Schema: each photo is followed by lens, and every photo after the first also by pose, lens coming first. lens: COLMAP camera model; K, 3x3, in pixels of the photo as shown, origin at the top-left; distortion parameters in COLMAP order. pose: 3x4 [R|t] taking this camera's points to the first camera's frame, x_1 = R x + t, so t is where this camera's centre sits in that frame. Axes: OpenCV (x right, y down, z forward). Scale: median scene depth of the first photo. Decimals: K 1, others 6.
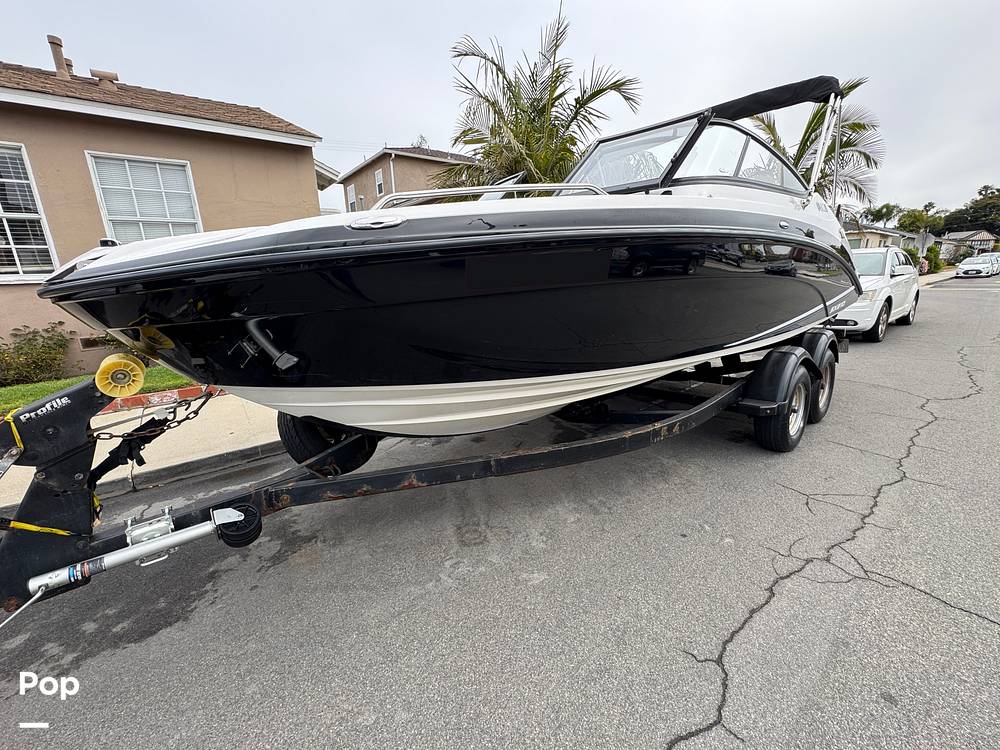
lens RADIAL K [[400.6, 0, 500.5], [0, 400.6, 374.4], [0, 0, 1]] dist [-0.005177, 0.001088]
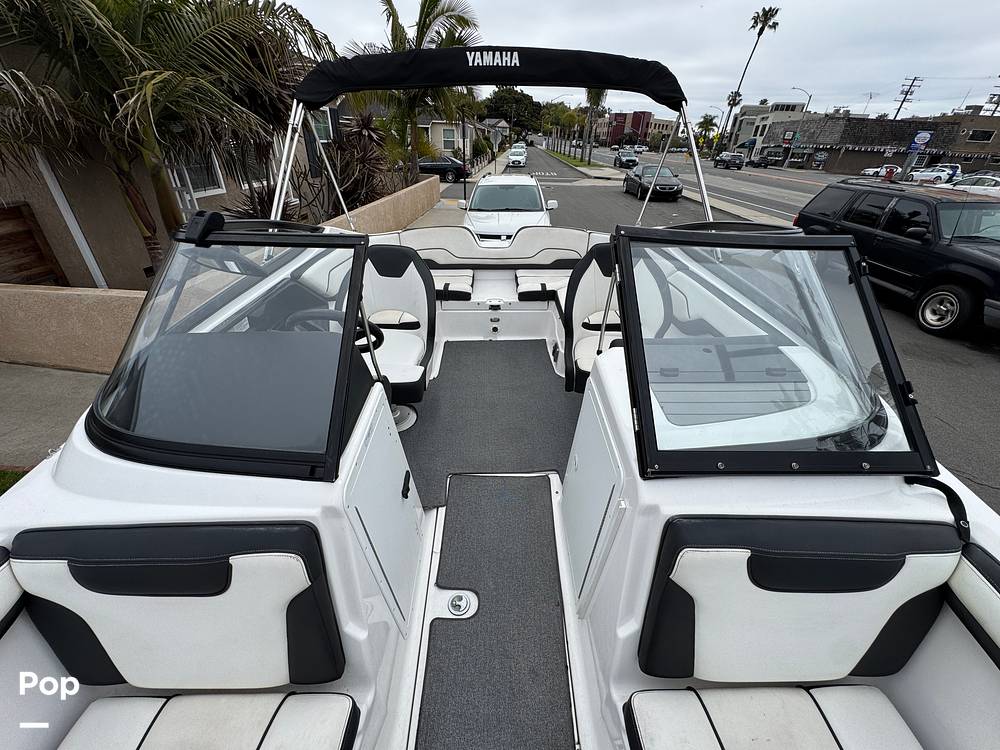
lens RADIAL K [[399.1, 0, 500.0], [0, 399.1, 375.0], [0, 0, 1]] dist [-0.004984, 0.000857]
pose [[0.648190, -0.340593, 0.681062, -0.219437], [0.132720, 0.931236, 0.339388, -0.730516], [-0.749823, -0.129597, 0.648822, 0.974965]]
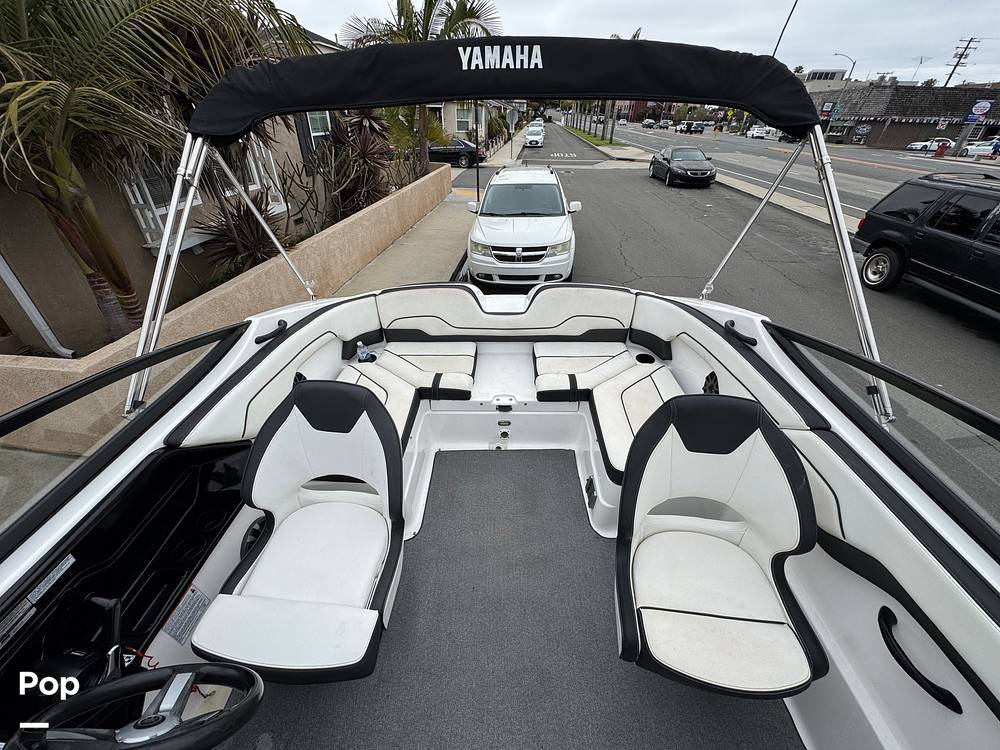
lens RADIAL K [[400.6, 0, 500.5], [0, 400.6, 374.4], [0, 0, 1]] dist [-0.005177, 0.001088]
pose [[0.674847, -0.364787, 0.641492, 0.209735], [0.141546, 0.917125, 0.372621, -0.948246], [-0.724255, -0.160661, 0.670554, 1.293314]]
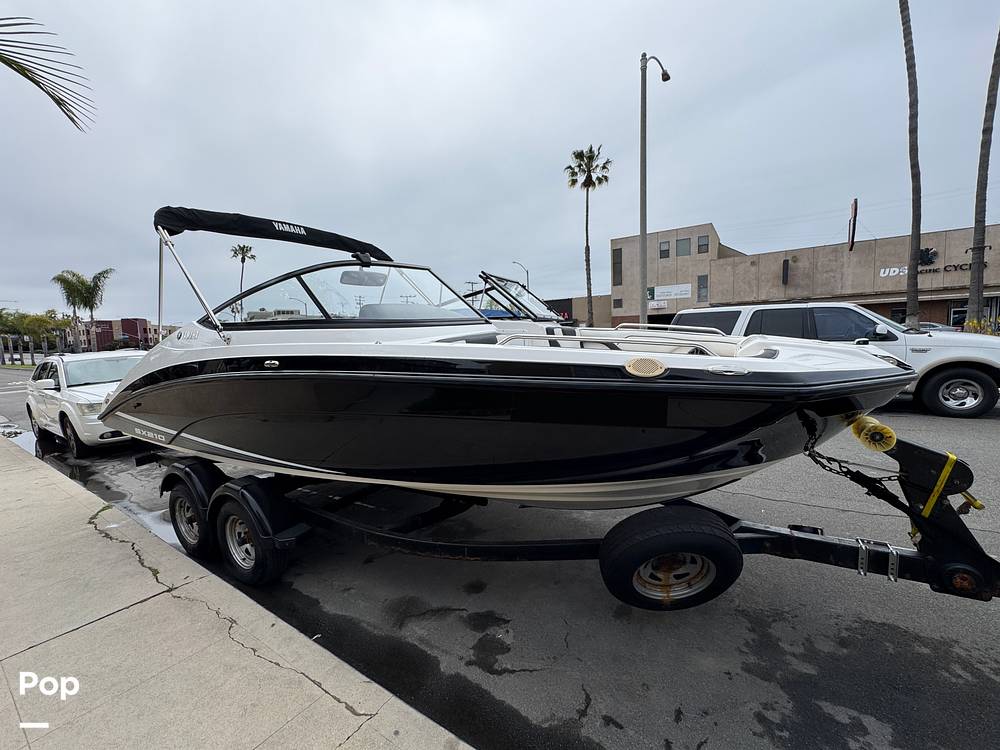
lens RADIAL K [[399.1, 0, 500.0], [0, 399.1, 375.0], [0, 0, 1]] dist [-0.004984, 0.000857]
pose [[-0.322224, -0.045528, 0.945568, -1.288961], [0.278567, 0.950059, 0.140672, -0.525745], [-0.904750, 0.308732, -0.293449, 1.769623]]
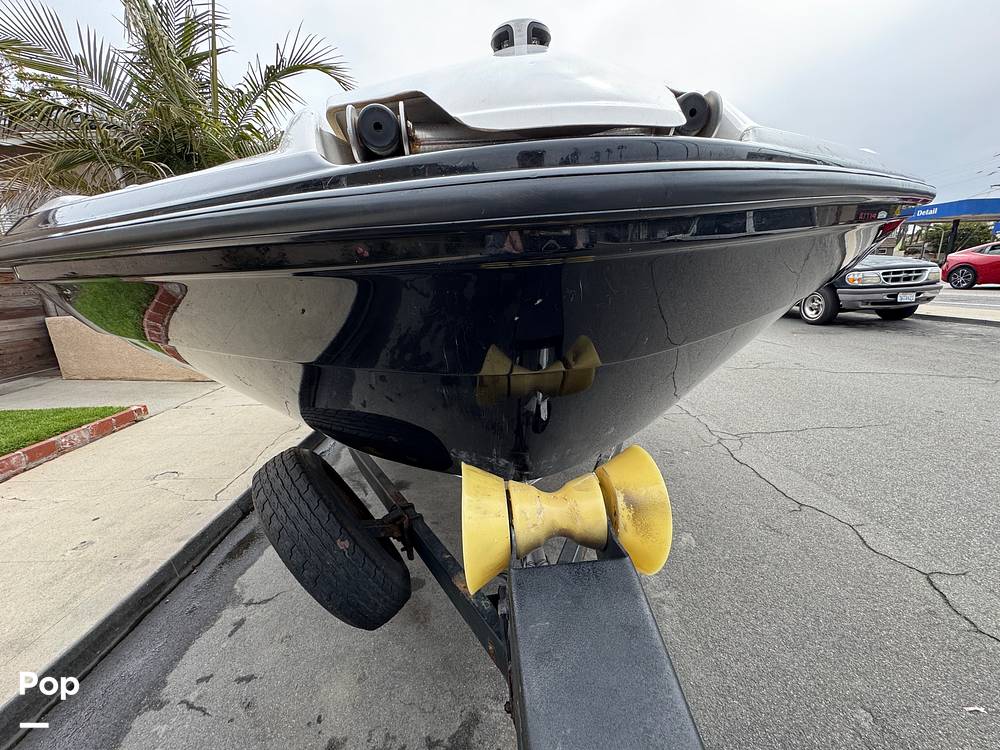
lens RADIAL K [[400.6, 0, 500.5], [0, 400.6, 374.4], [0, 0, 1]] dist [-0.005177, 0.001088]
pose [[0.588376, -0.191478, 0.785589, -0.840365], [0.220184, 0.972783, 0.072195, -0.094227], [-0.778031, 0.130496, 0.614523, 0.593613]]
